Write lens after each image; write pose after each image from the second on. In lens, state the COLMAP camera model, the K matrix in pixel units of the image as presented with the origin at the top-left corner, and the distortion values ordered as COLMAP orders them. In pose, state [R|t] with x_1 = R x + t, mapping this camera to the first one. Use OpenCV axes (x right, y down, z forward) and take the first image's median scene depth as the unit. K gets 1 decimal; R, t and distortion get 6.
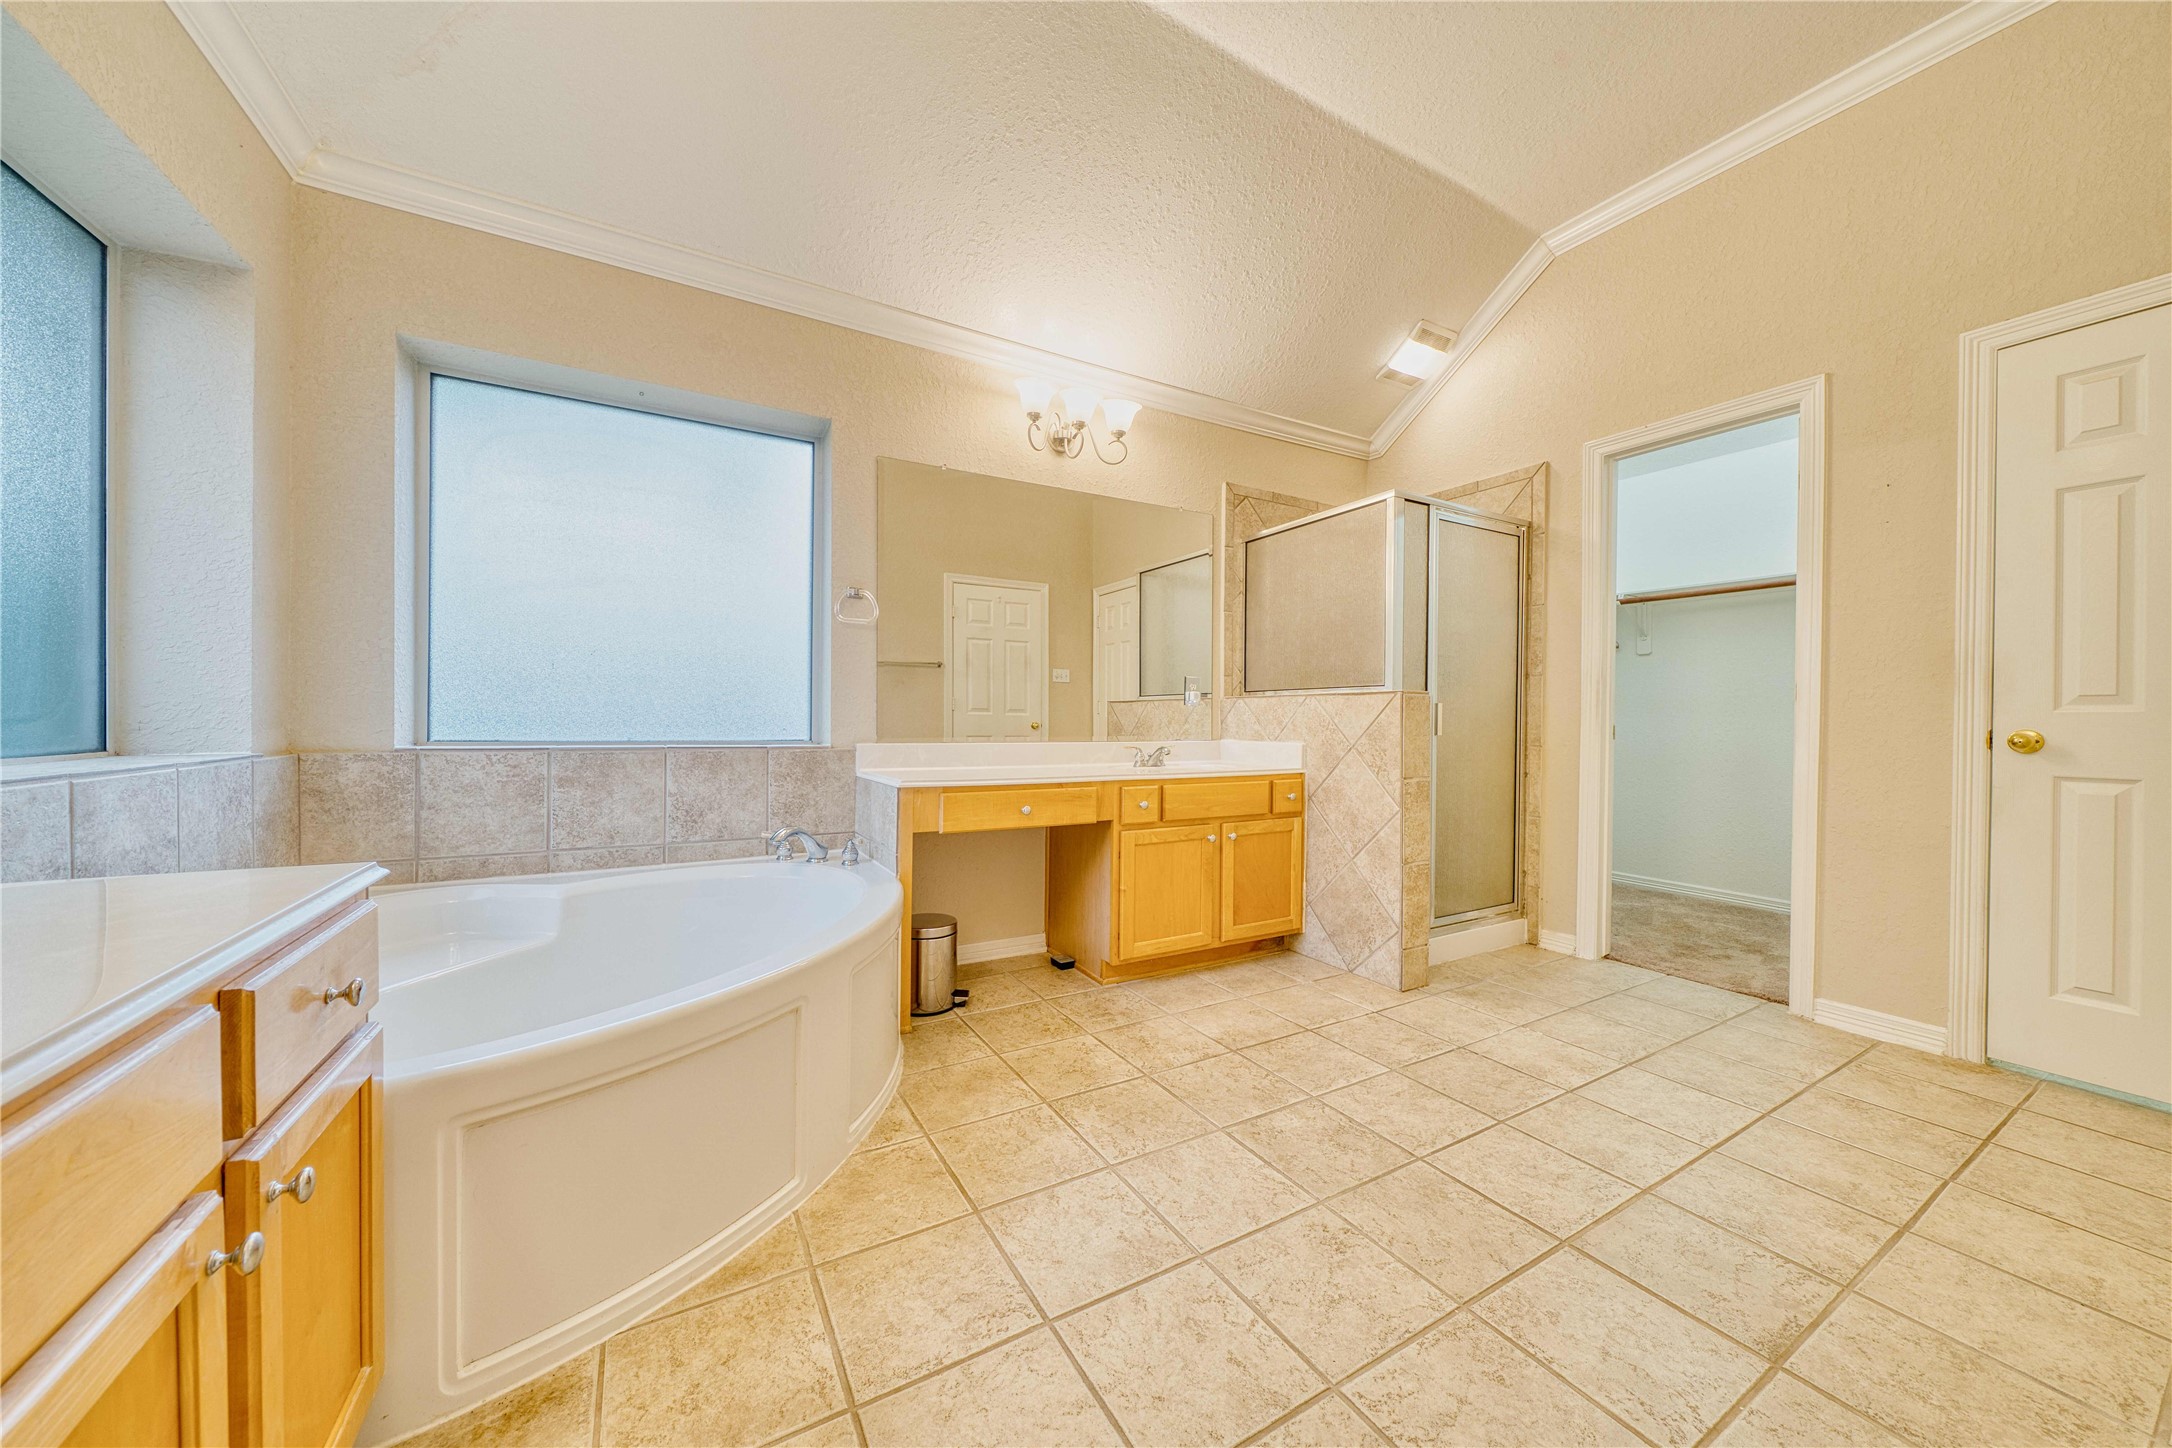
lens RADIAL K [[751.3, 0, 1083.3], [0, 751.3, 721.9], [0, 0, 1]] dist [0.000458, 0.000005]
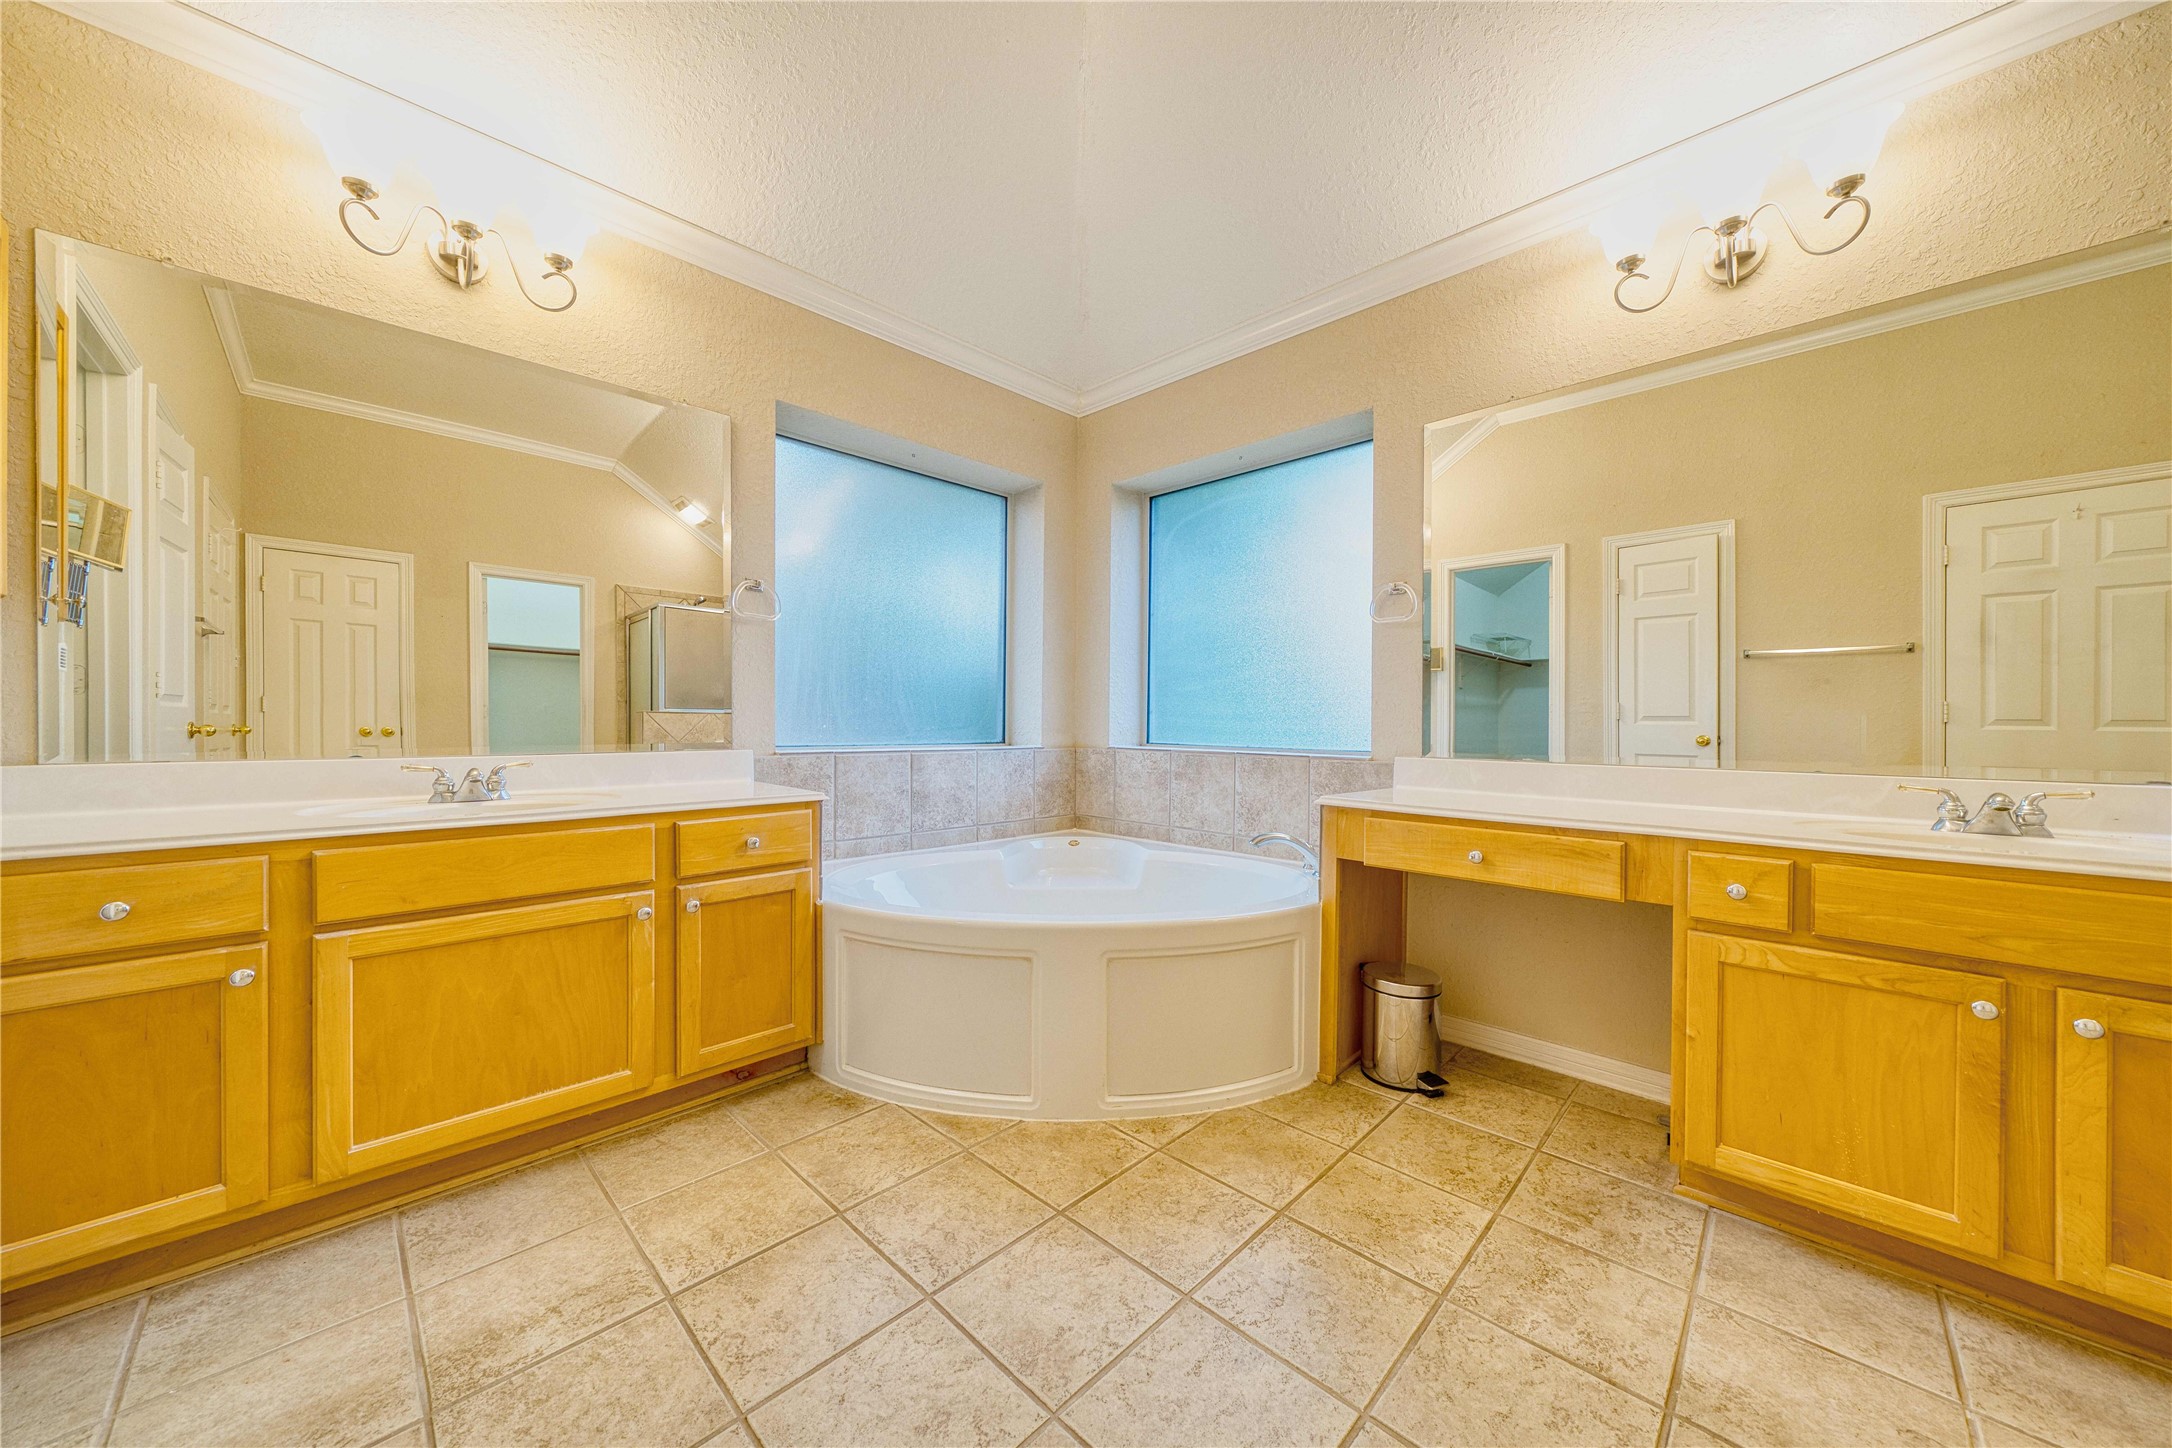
lens RADIAL K [[751.3, 0, 1083.3], [0, 751.3, 721.9], [0, 0, 1]] dist [0.000458, 0.000005]
pose [[0.278346, -0.009300, -0.960436, 0.526165], [-0.011409, 0.999851, -0.012988, 0.003923], [0.960413, 0.014572, 0.278198, 0.462369]]
